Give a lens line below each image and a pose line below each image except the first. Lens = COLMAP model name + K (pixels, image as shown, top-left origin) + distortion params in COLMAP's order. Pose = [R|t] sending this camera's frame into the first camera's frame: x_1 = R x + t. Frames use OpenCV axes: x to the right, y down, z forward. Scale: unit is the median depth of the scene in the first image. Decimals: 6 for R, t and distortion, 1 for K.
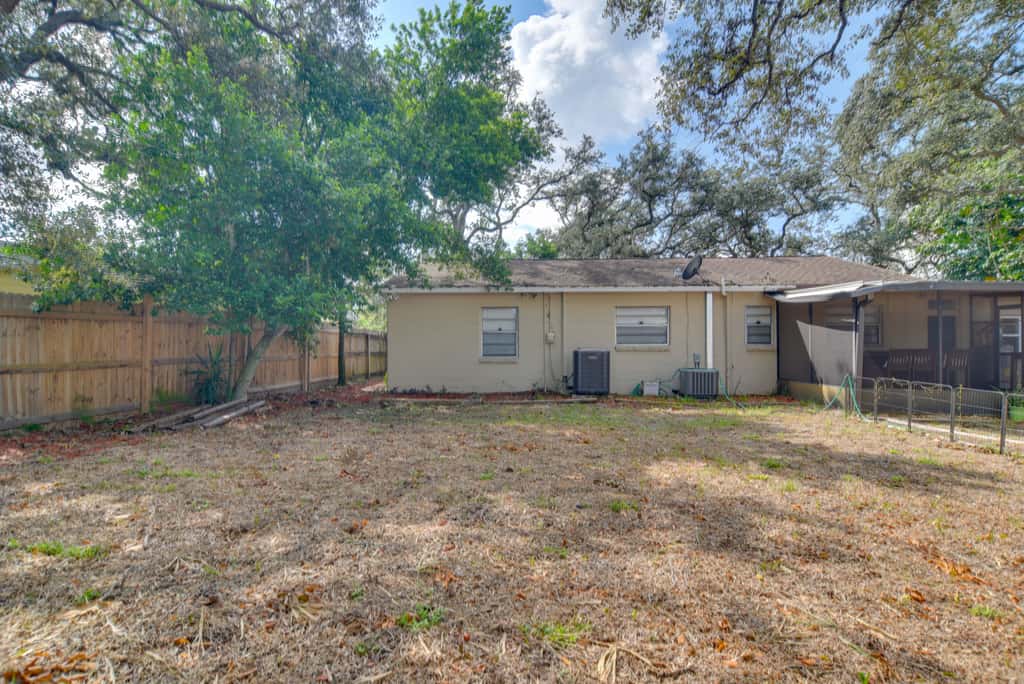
lens RADIAL K [[499.3, 0, 516.3], [0, 499.3, 347.7], [0, 0, 1]] dist [-0.015960, -0.001792]
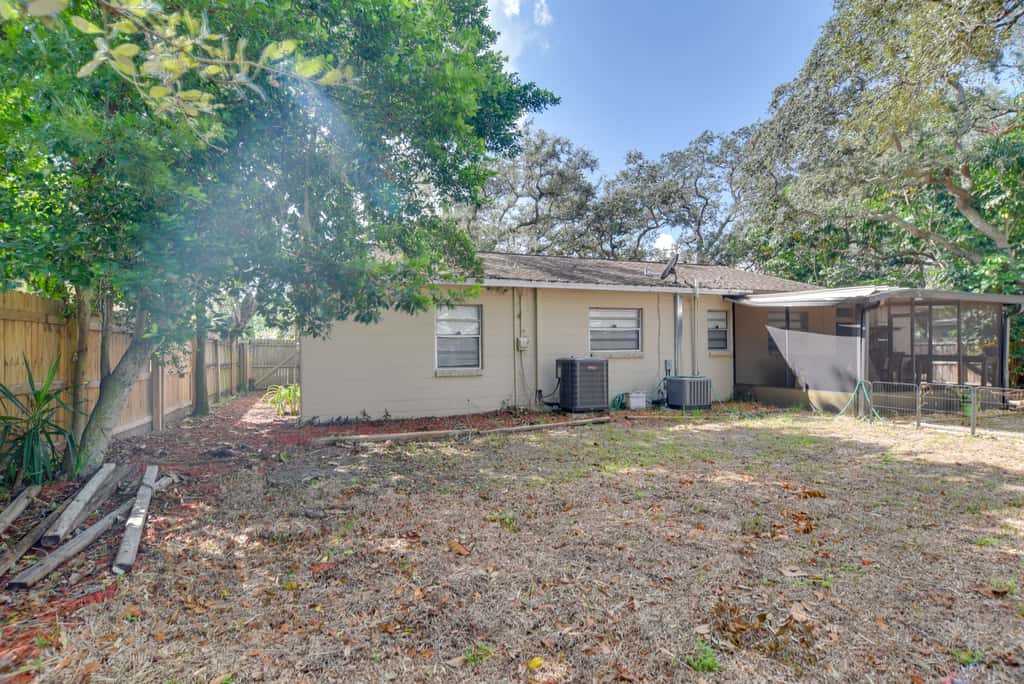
lens RADIAL K [[499.3, 0, 516.3], [0, 499.3, 347.7], [0, 0, 1]] dist [-0.015960, -0.001792]
pose [[0.920812, -0.006813, 0.389947, -0.264239], [0.009971, 0.999932, -0.006075, -0.008640], [-0.389879, 0.009482, 0.920817, 0.264301]]
